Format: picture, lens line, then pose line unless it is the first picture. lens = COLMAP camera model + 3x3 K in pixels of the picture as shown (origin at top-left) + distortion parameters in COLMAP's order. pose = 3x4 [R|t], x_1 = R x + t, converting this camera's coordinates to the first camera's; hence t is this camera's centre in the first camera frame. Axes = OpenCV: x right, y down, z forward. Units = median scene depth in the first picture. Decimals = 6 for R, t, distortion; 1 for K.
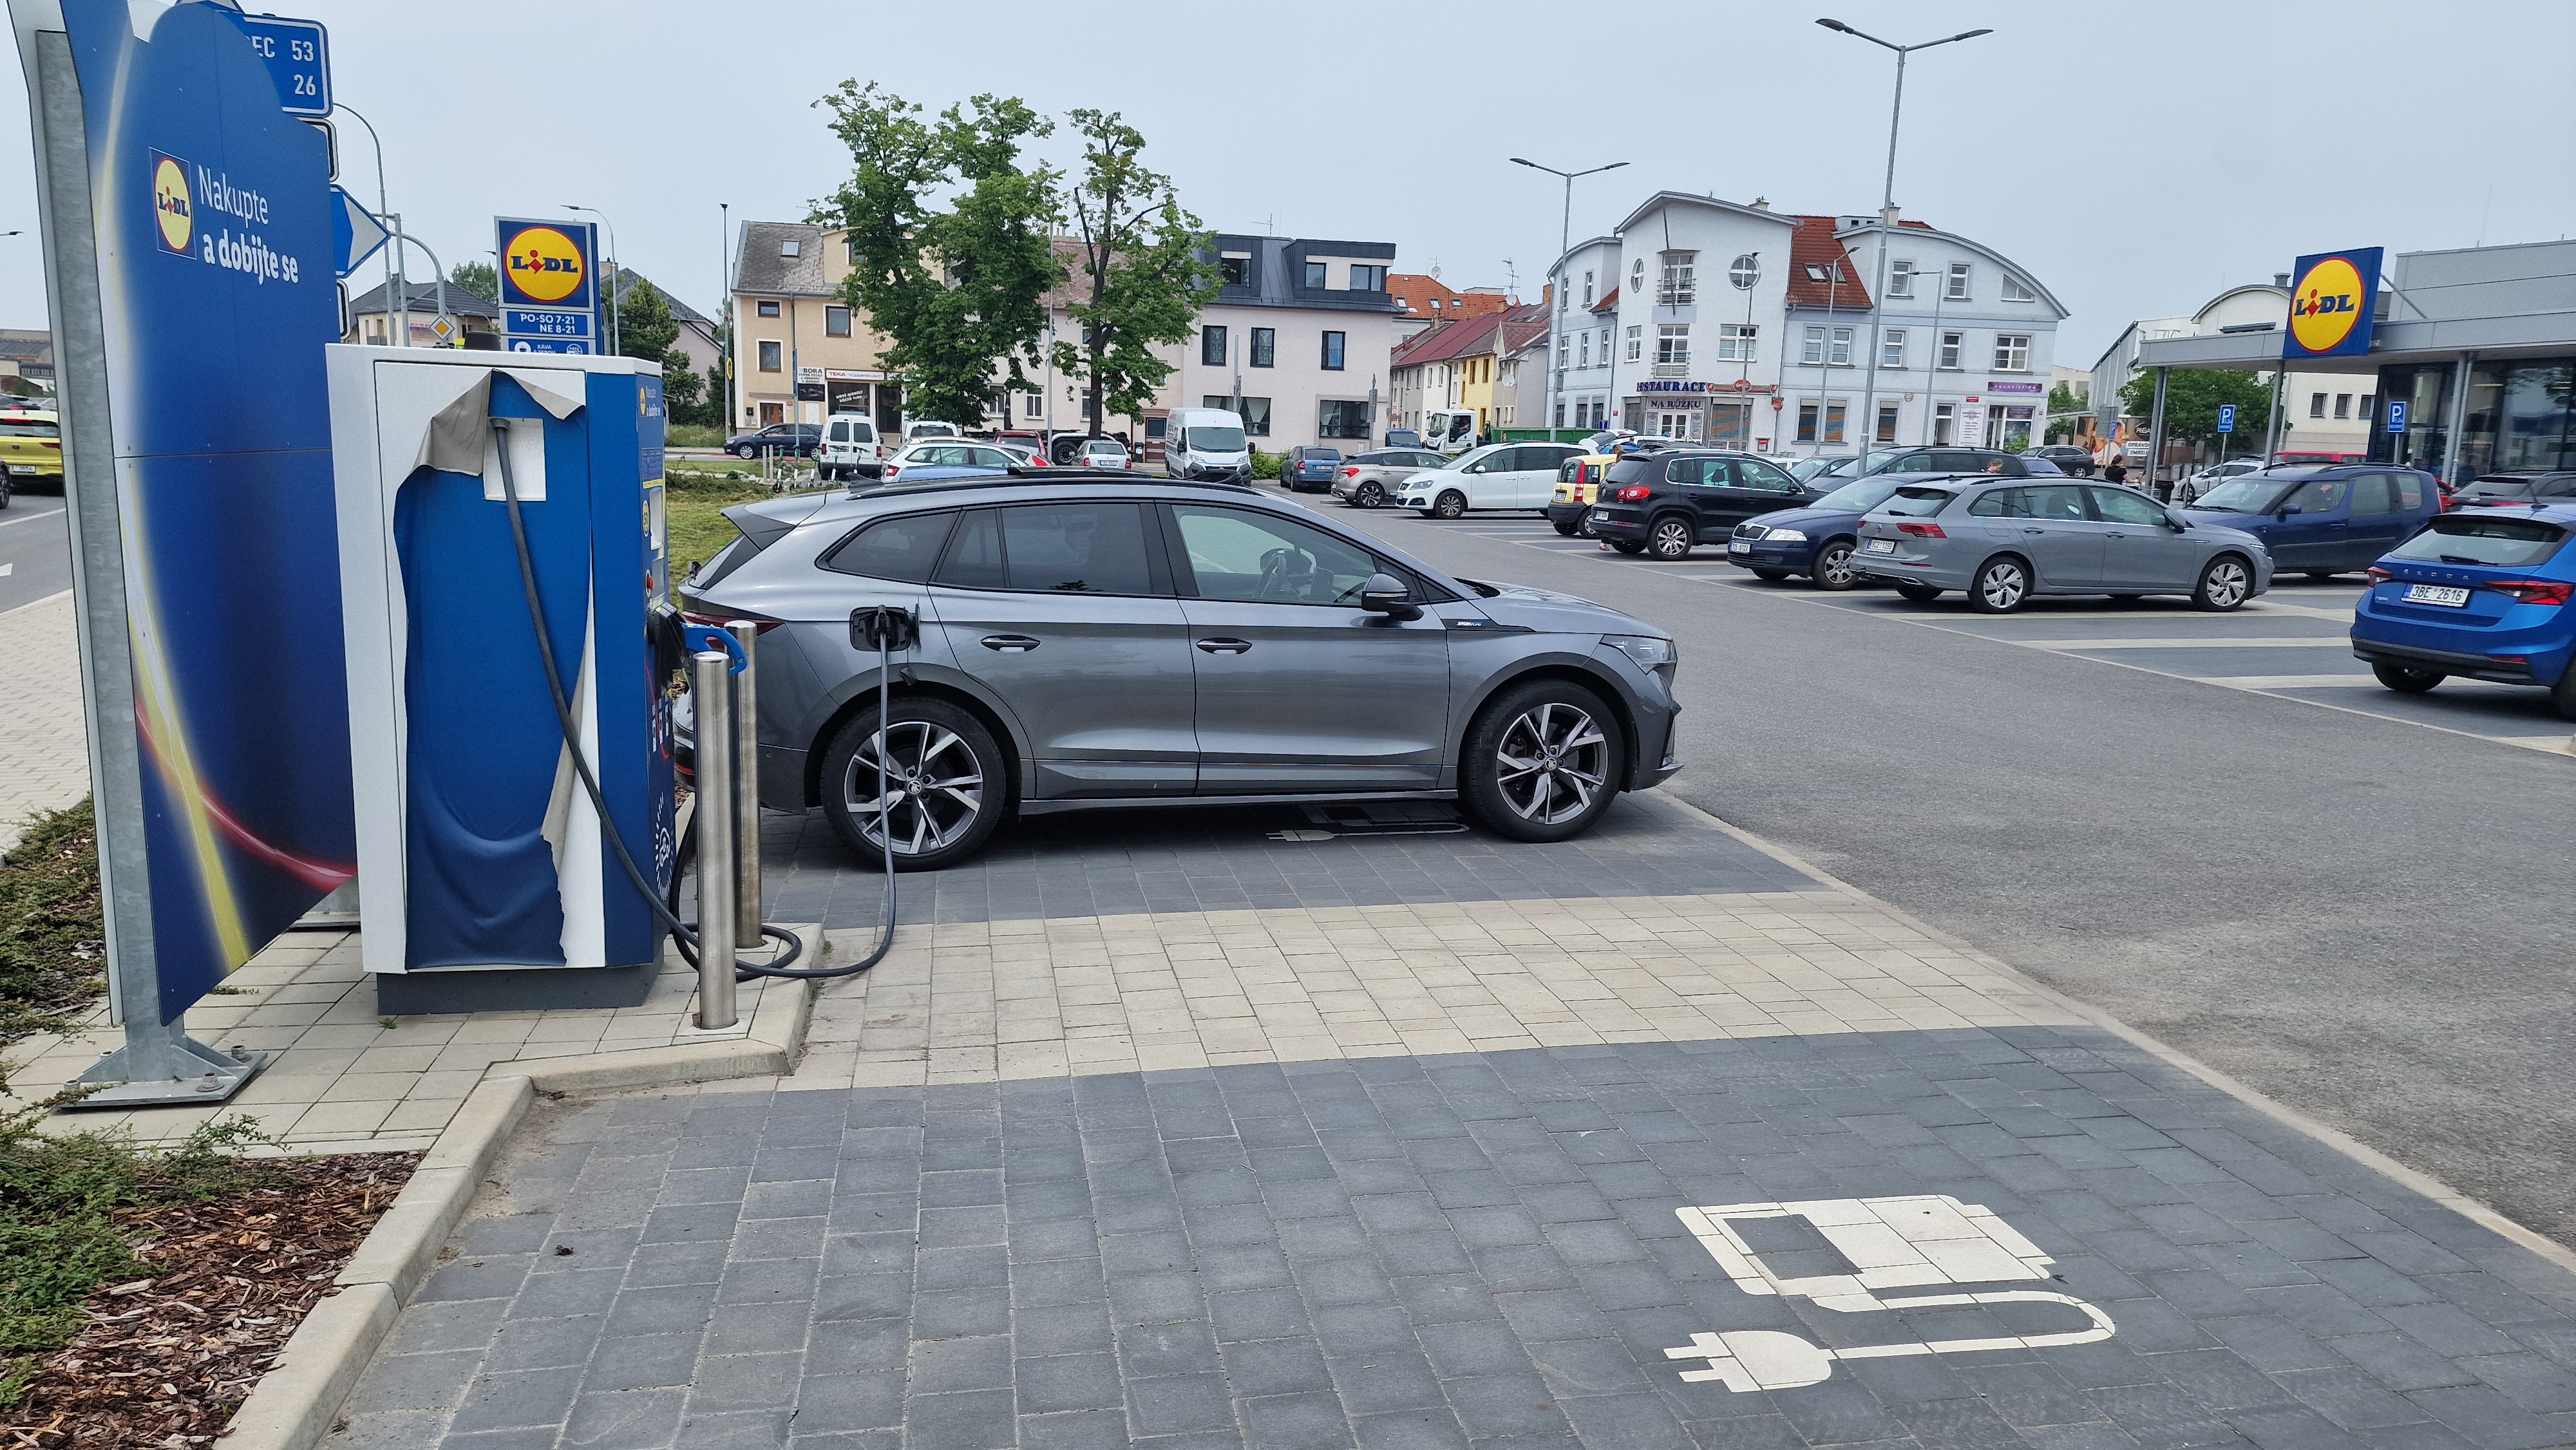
lens RADIAL K [[1705.4, 0, 1274.0], [0, 1705.4, 727.9], [0, 0, 1]] dist [0.079015, -0.067817]
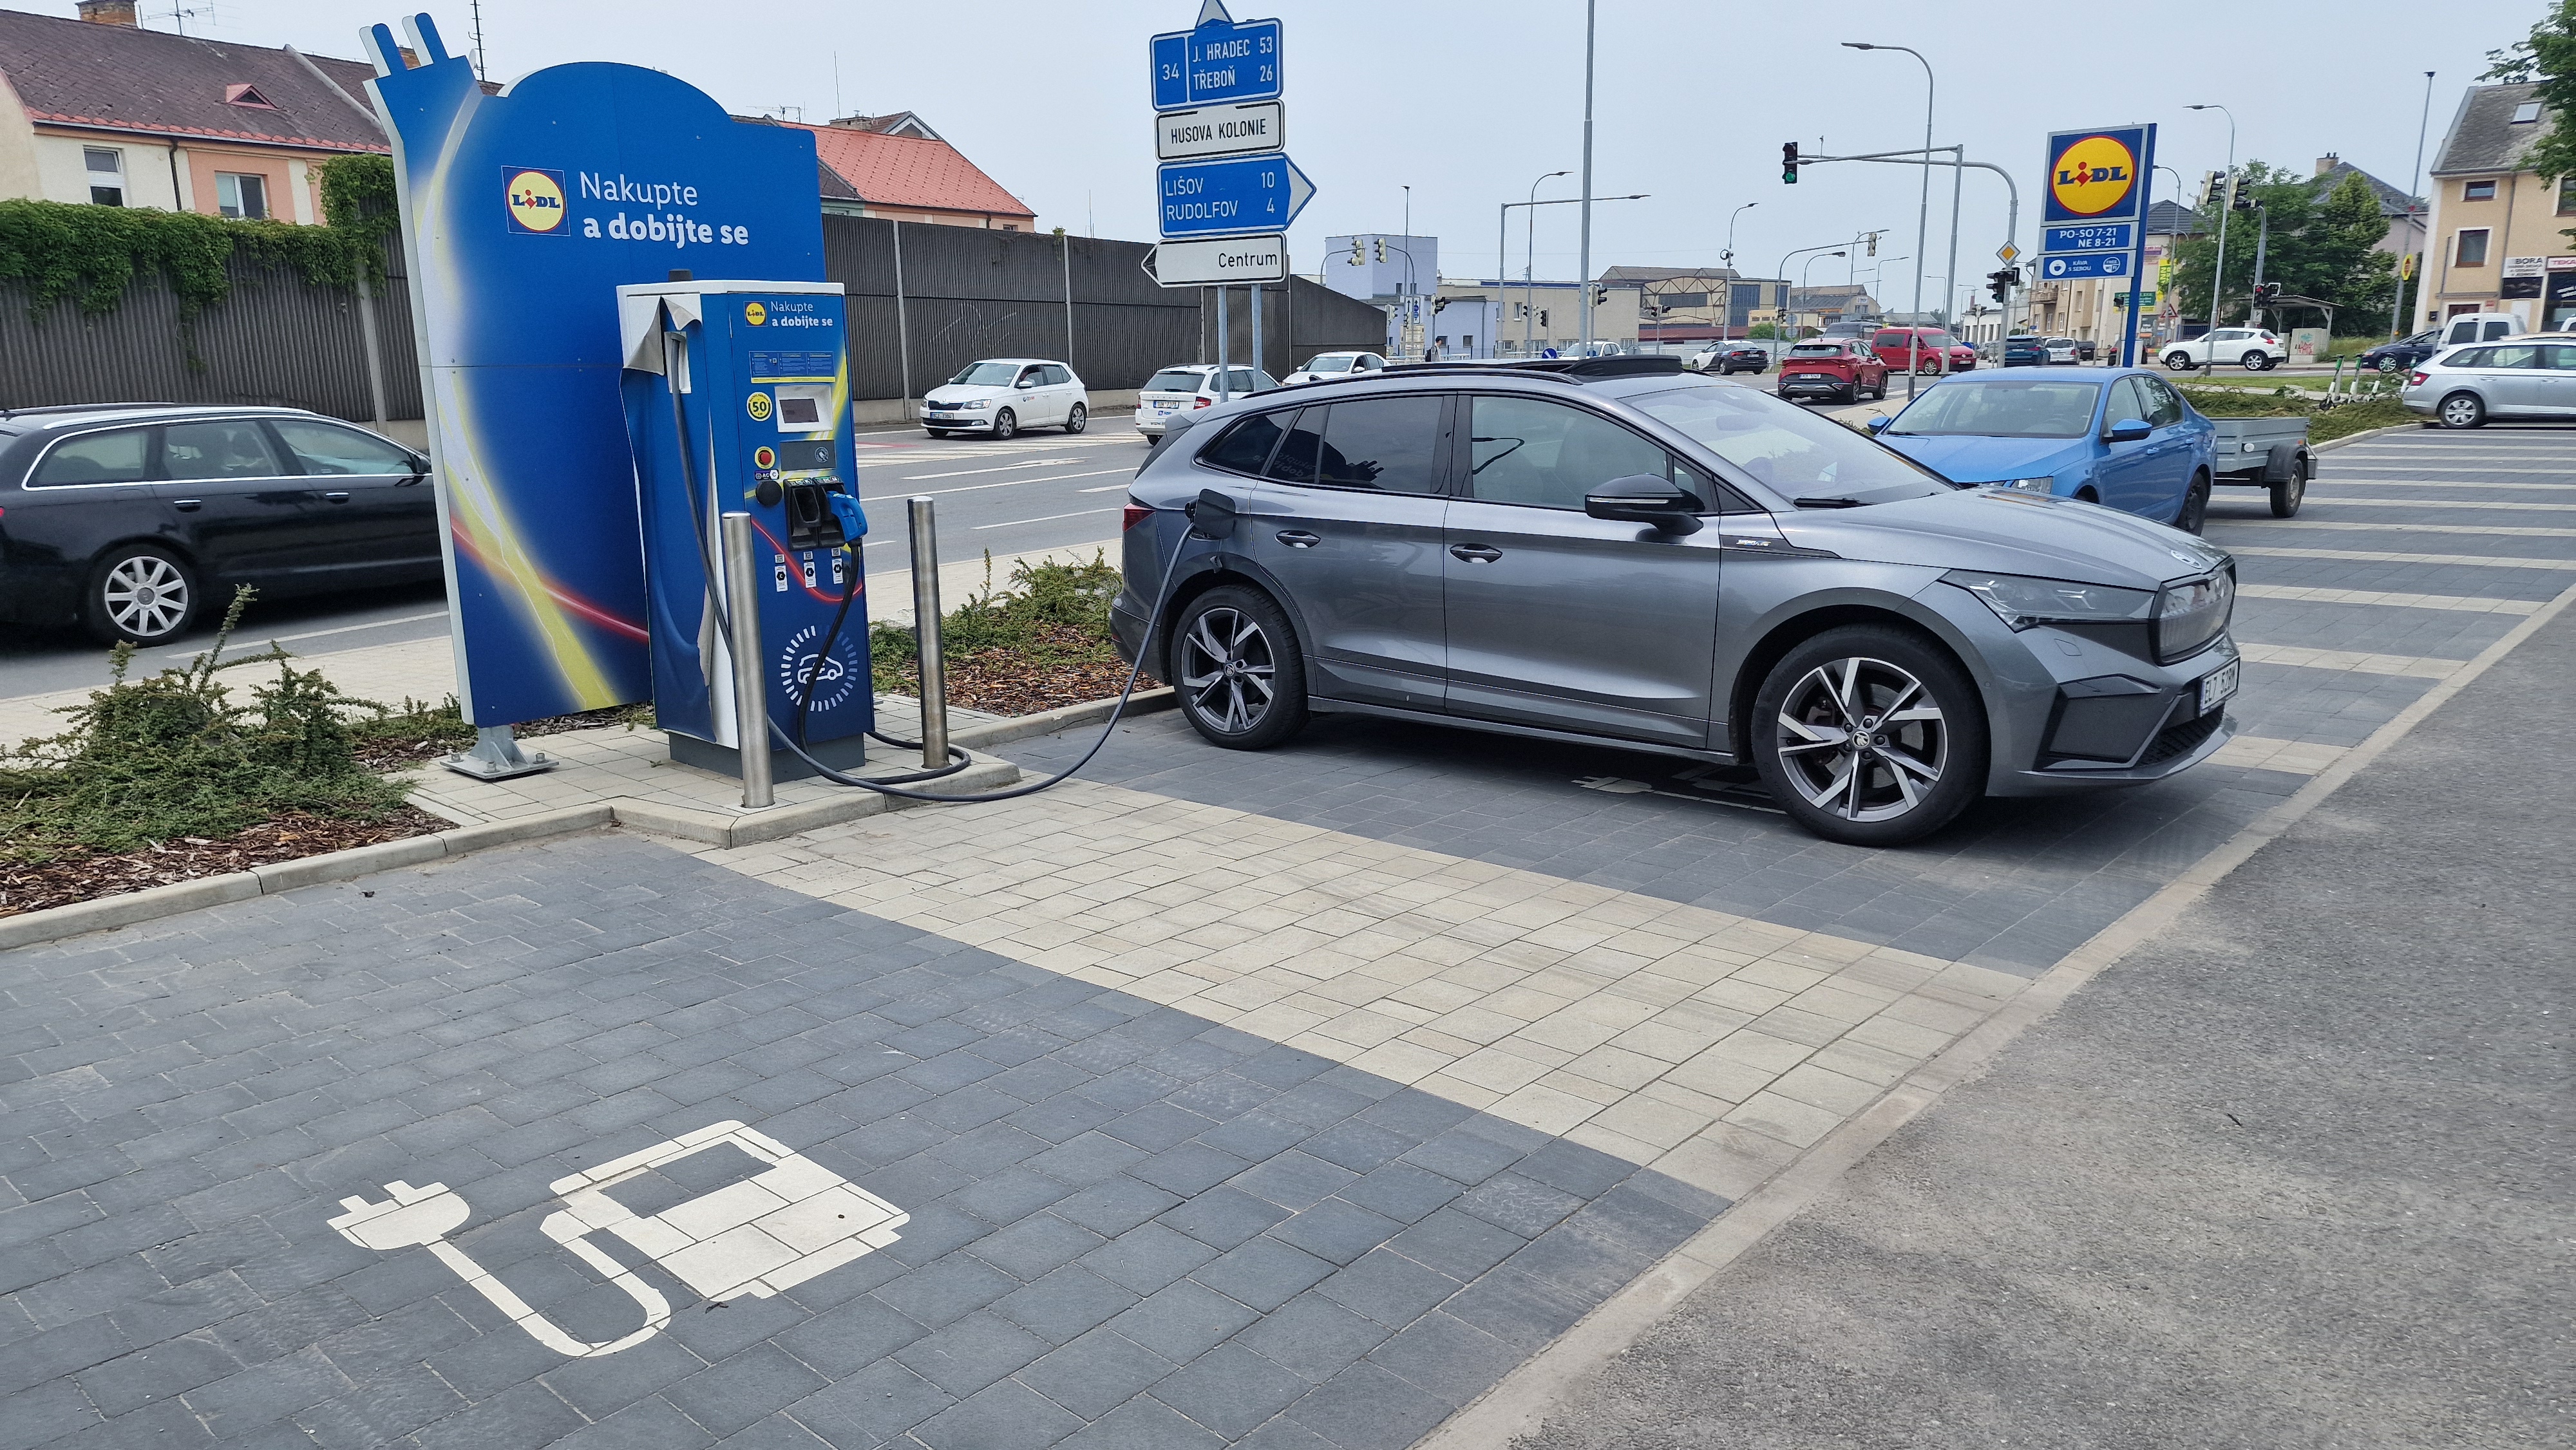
lens RADIAL K [[1705.4, 0, 1274.0], [0, 1705.4, 727.9], [0, 0, 1]] dist [0.079015, -0.067817]
pose [[0.602788, 0.132389, -0.786842, 0.735651], [-0.101024, 0.990866, 0.089324, -0.030682], [0.791480, 0.025646, 0.610656, 0.427583]]
